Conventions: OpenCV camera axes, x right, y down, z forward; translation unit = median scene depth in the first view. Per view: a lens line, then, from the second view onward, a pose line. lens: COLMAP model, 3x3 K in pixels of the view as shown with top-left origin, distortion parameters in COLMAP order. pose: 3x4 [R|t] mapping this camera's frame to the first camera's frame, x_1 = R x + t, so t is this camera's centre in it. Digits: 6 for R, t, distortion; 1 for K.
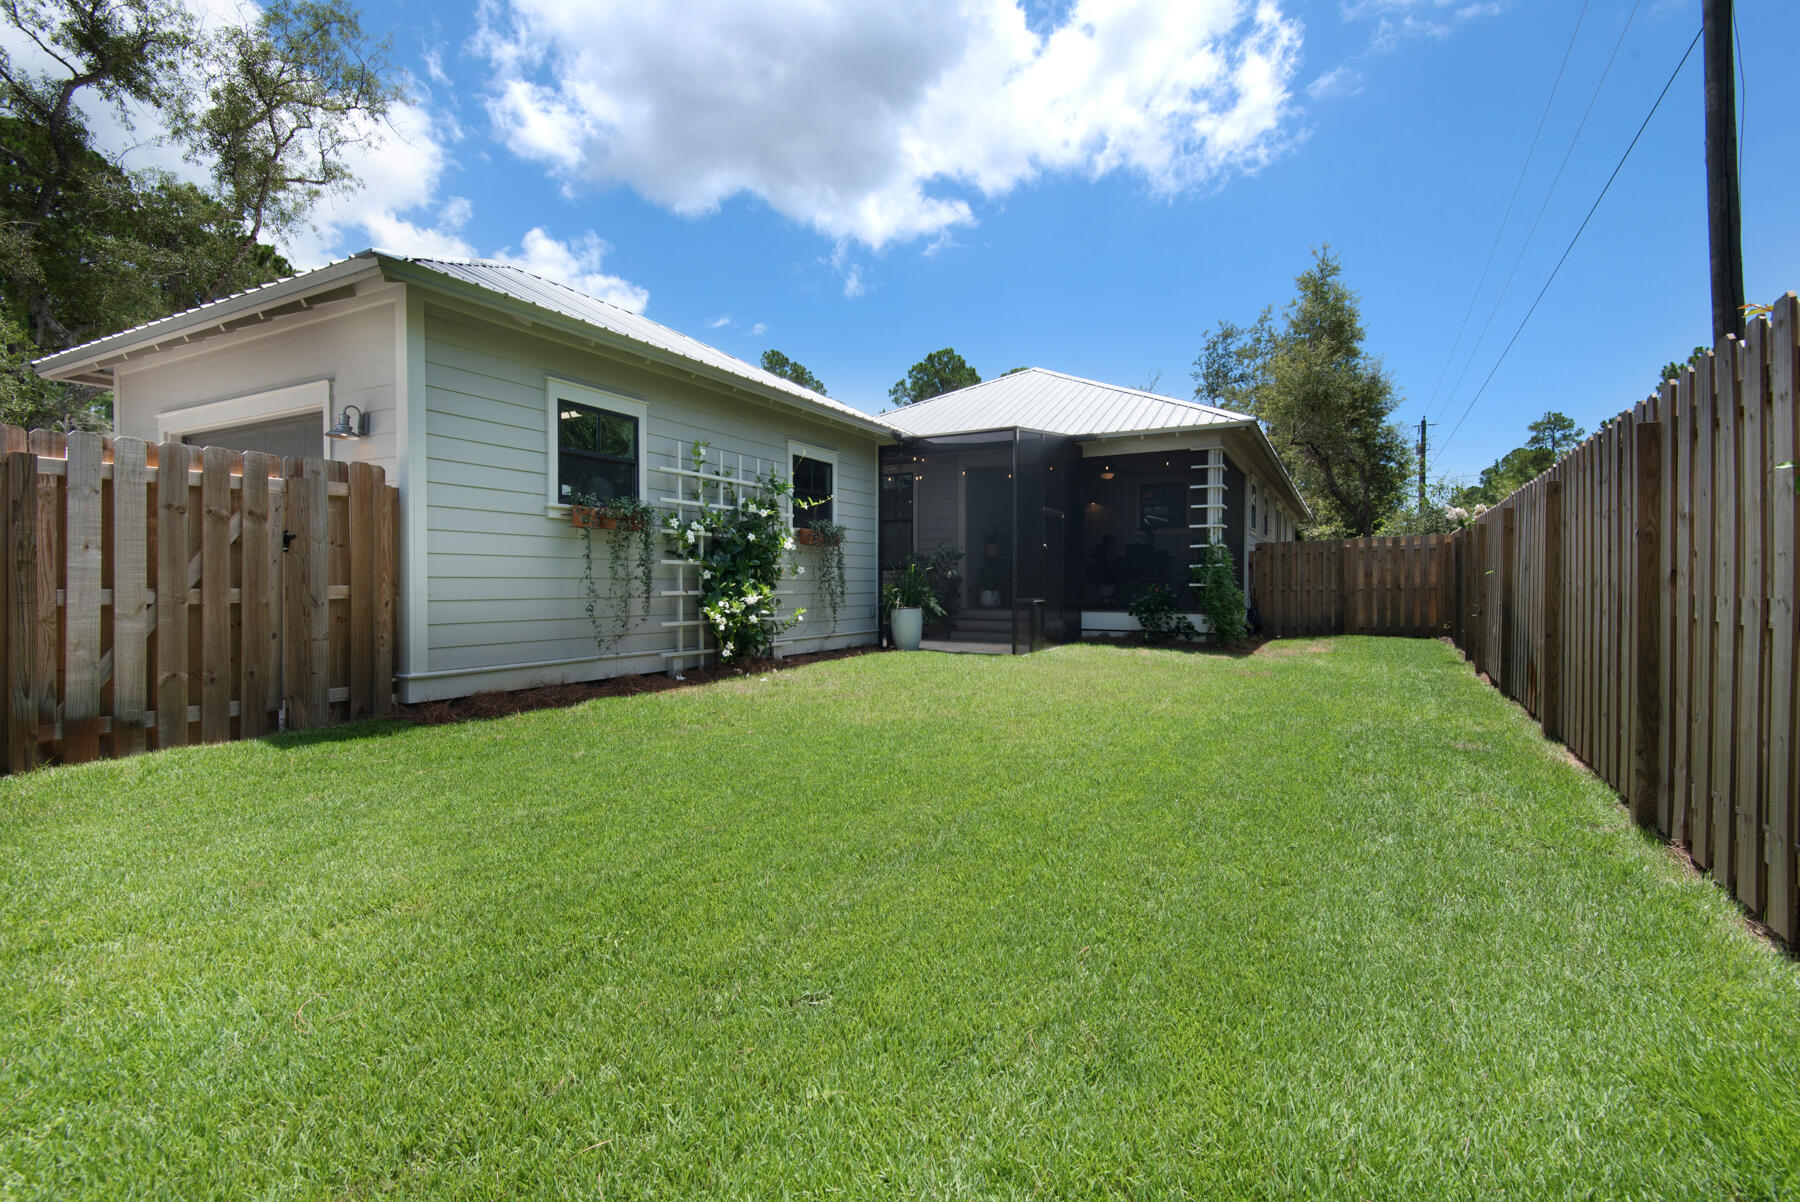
lens RADIAL K [[835.1, 0, 903.8], [0, 835.1, 580.5], [0, 0, 1]] dist [-0.001264, -0.000560]
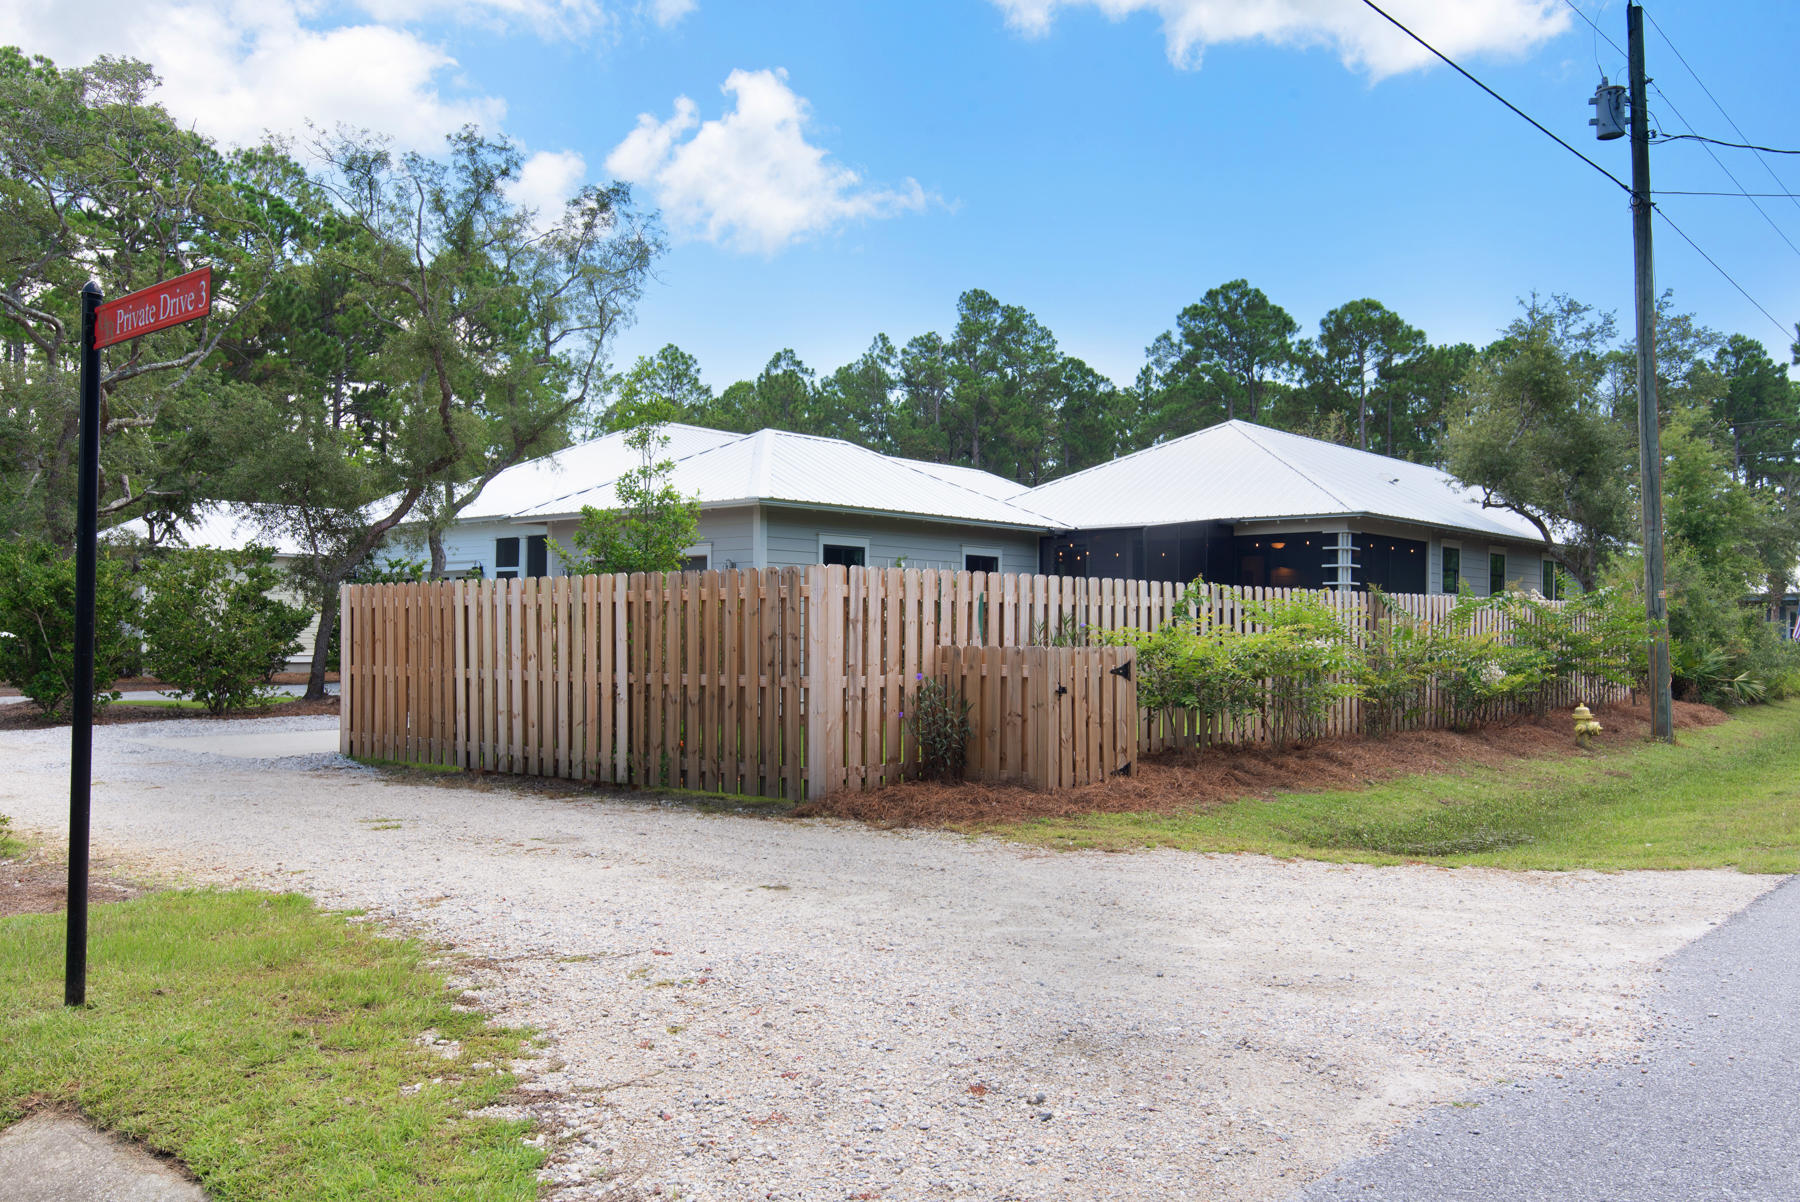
lens RADIAL K [[1428.1, 0, 900.0], [0, 1428.1, 601.0], [0, 0, 1]] dist [-0.000981, -0.000604]
pose [[0.977689, -0.005207, -0.209994, 0.027674], [0.001243, 0.999819, -0.019004, -0.003996], [0.210055, 0.018319, 0.977518, -0.150258]]
